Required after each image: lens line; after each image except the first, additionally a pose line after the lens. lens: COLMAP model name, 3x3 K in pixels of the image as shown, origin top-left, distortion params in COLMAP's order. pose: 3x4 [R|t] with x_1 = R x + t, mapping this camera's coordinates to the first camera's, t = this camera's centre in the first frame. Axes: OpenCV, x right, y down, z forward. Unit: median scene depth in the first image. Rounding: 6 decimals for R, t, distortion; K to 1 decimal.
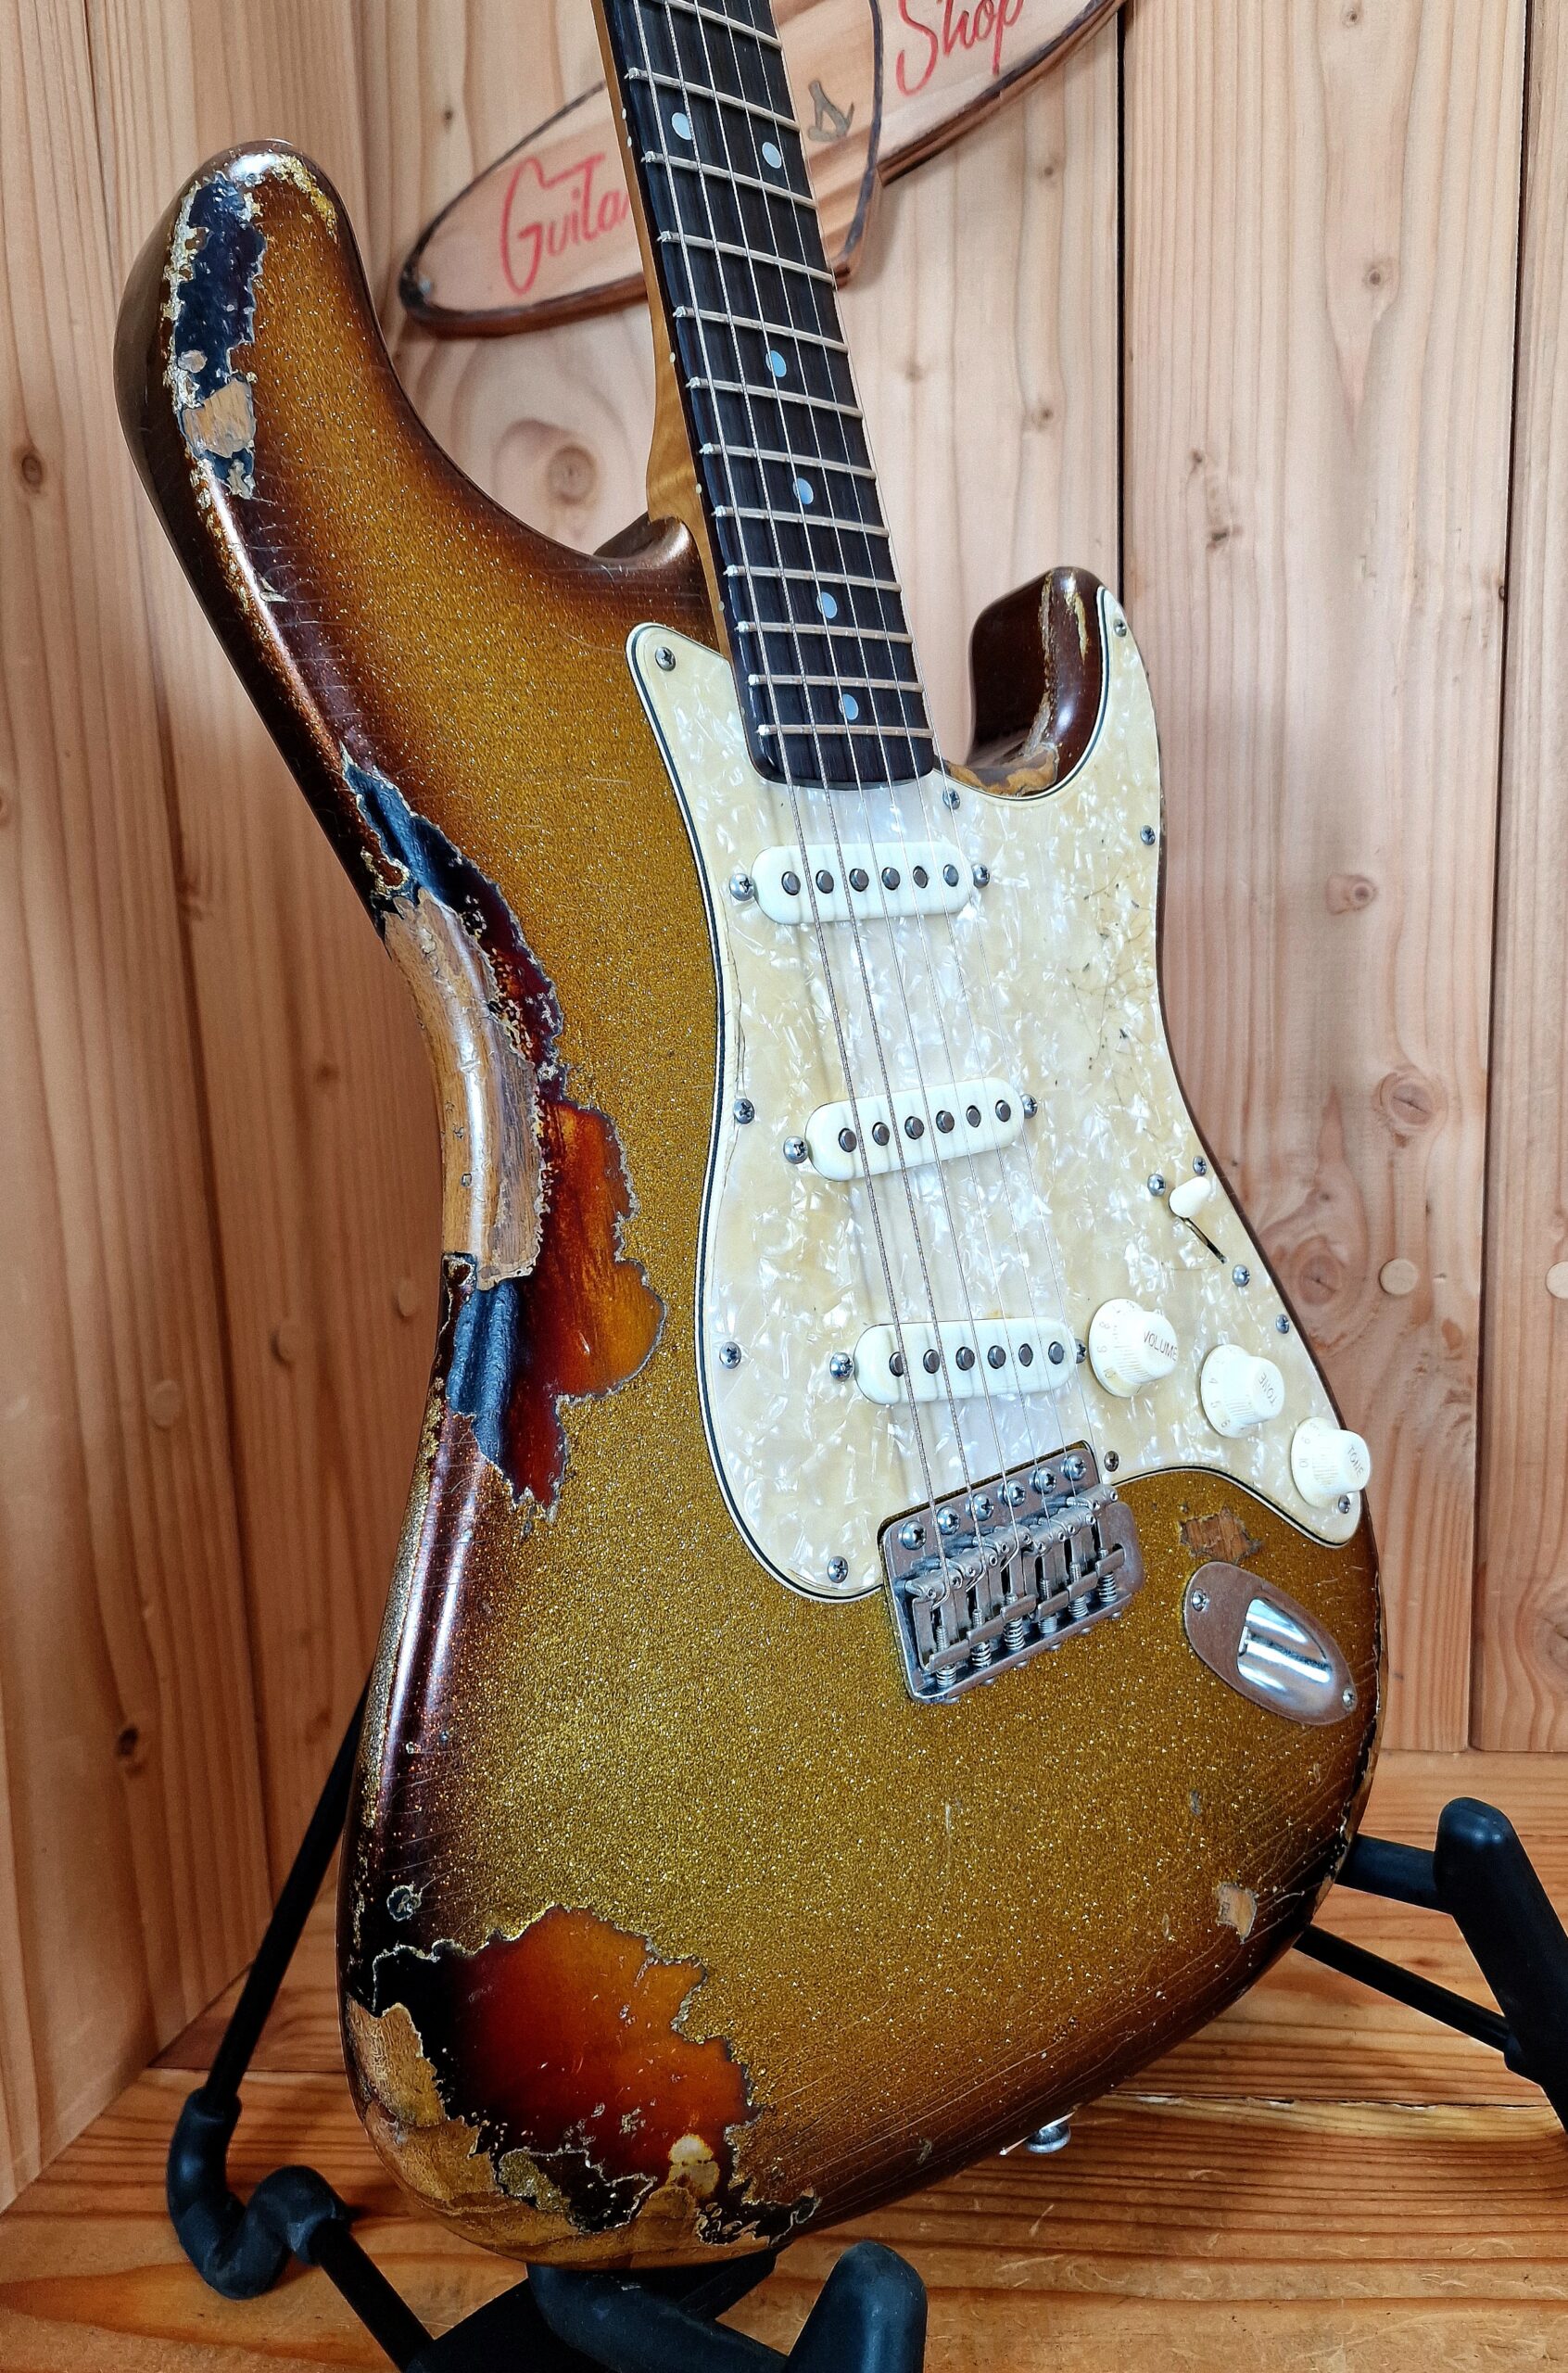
lens RADIAL K [[1788.2, 0, 906.7], [0, 1788.2, 1181.2], [0, 0, 1]] dist [0.050759, -0.072291]
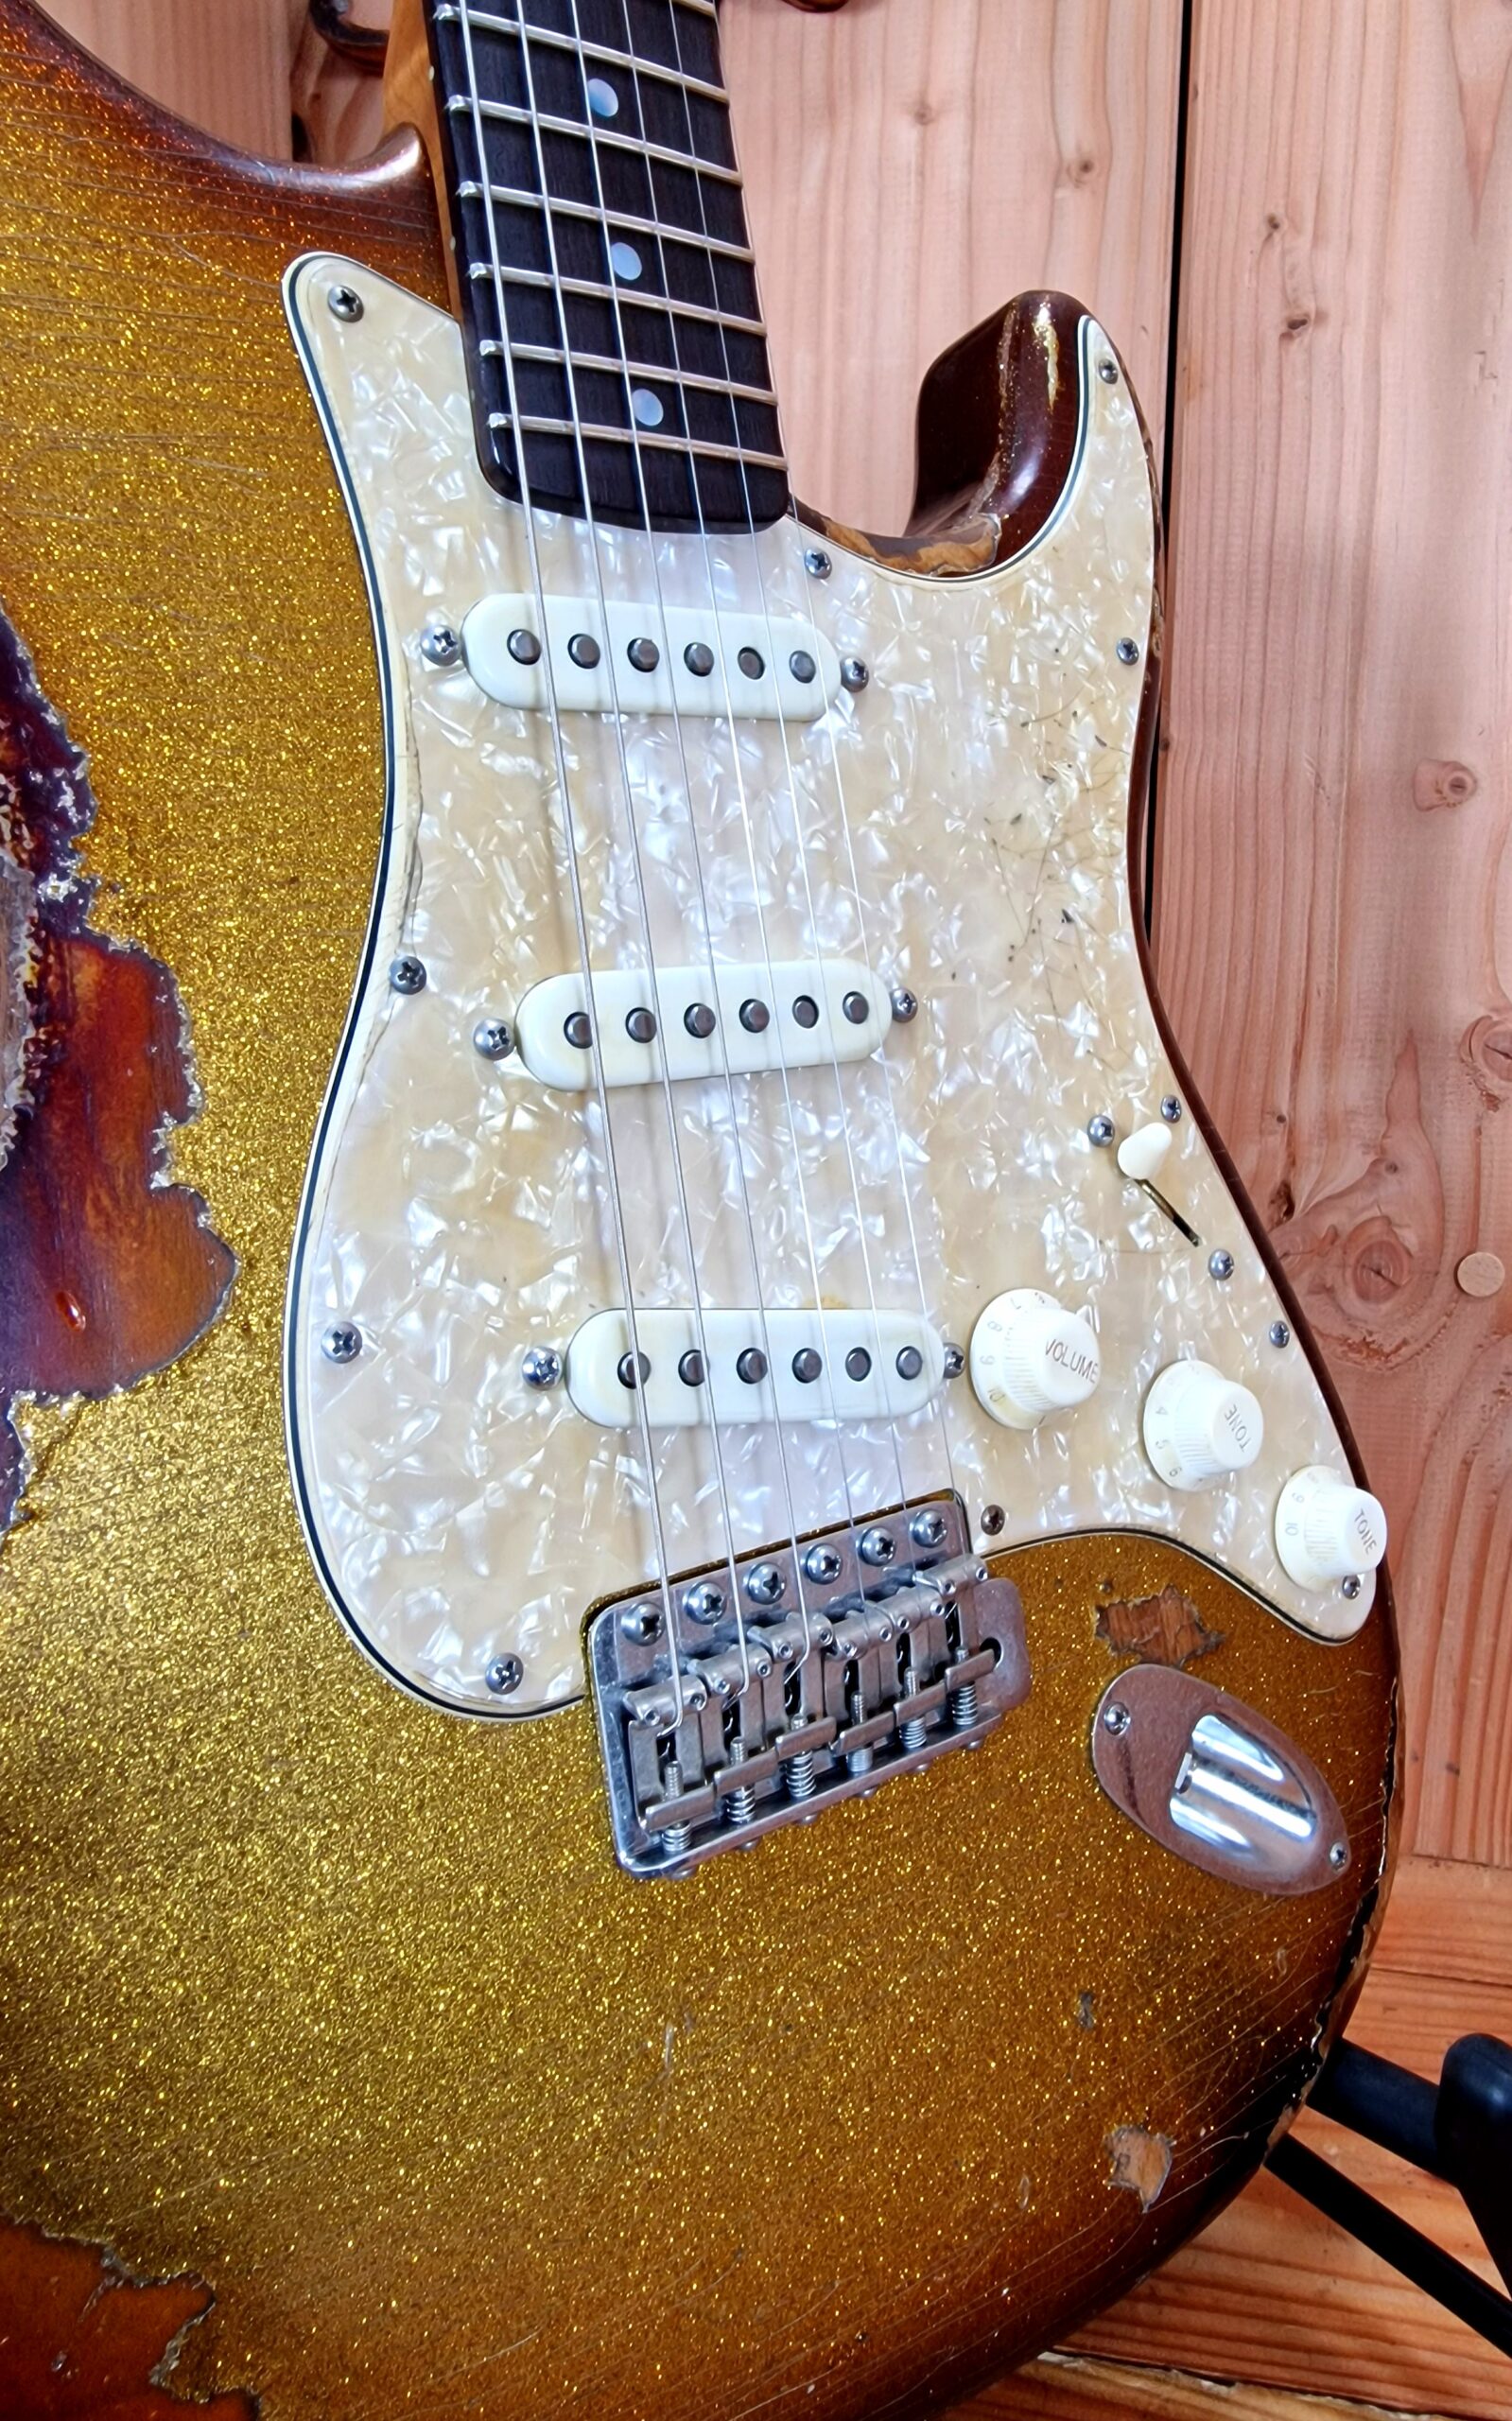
lens RADIAL K [[1813.8, 0, 870.0], [0, 1813.8, 1130.1], [0, 0, 1]] dist [-0.000345, 0.004900]
pose [[0.994229, 0.058961, -0.089626, 0.112963], [-0.058900, 0.998258, 0.003328, 0.004823], [0.089666, 0.001970, 0.995970, 0.270511]]
